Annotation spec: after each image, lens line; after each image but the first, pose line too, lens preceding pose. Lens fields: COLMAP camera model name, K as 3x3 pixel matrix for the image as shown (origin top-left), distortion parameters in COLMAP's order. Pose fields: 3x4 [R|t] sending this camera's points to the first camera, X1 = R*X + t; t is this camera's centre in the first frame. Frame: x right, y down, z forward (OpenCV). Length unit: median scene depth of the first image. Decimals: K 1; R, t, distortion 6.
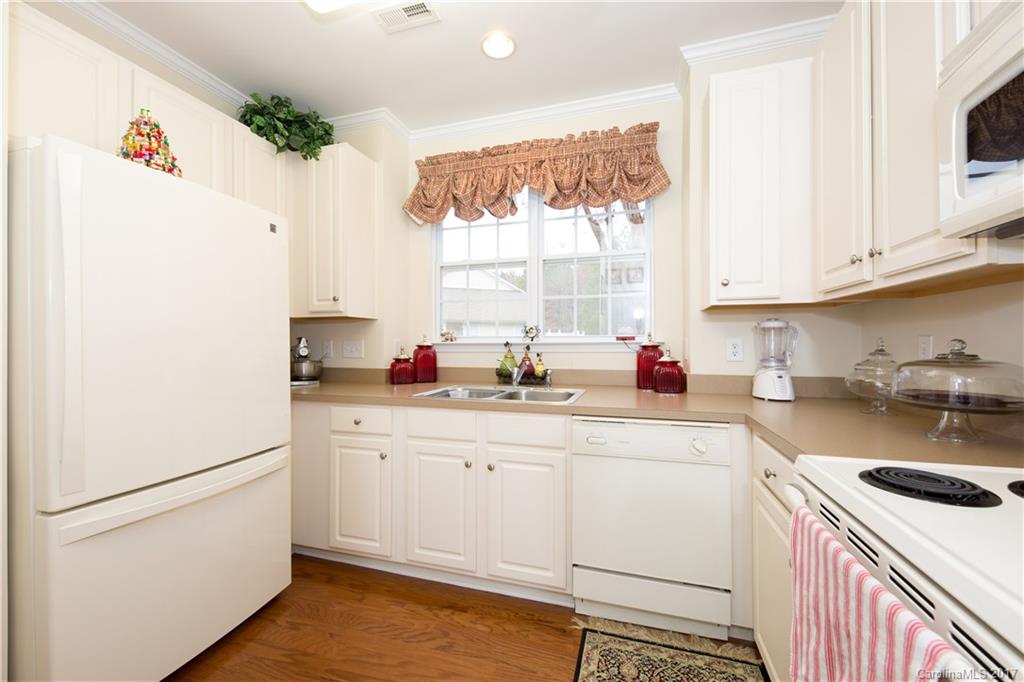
lens RADIAL K [[393.6, 0, 507.6], [0, 393.6, 341.9], [0, 0, 1]] dist [0.000177, -0.002294]
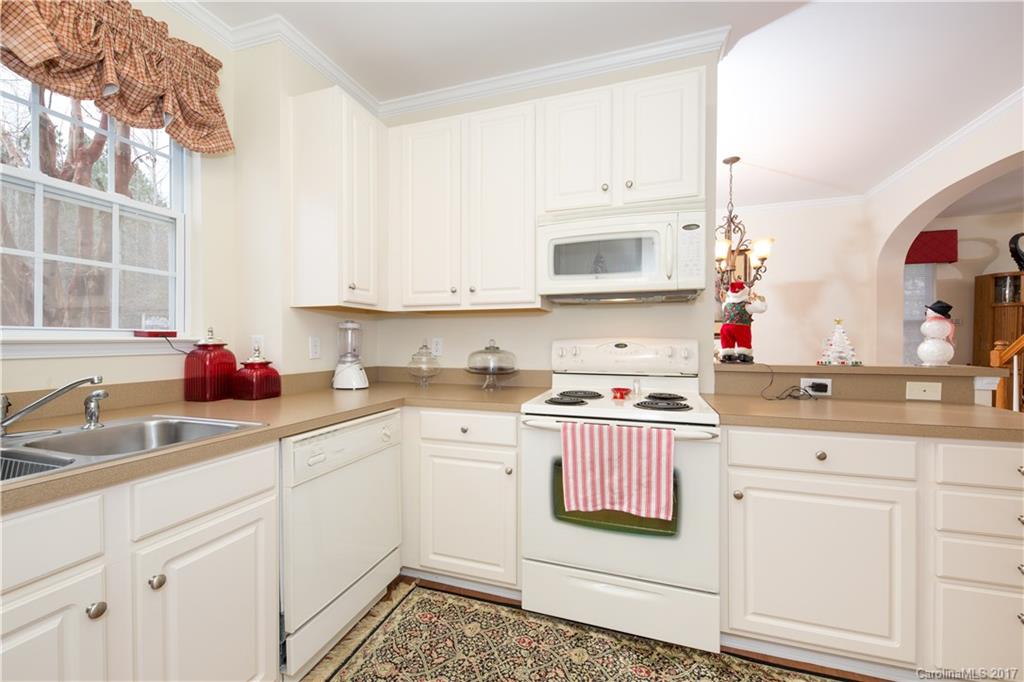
lens RADIAL K [[393.6, 0, 518.2], [0, 393.6, 341.3], [0, 0, 1]] dist [0.000177, -0.002294]
pose [[0.011914, 0.000013, 0.999929, -0.538760], [-0.004317, 0.999991, 0.000038, 0.000853], [-0.999920, -0.004317, 0.011914, 0.514781]]
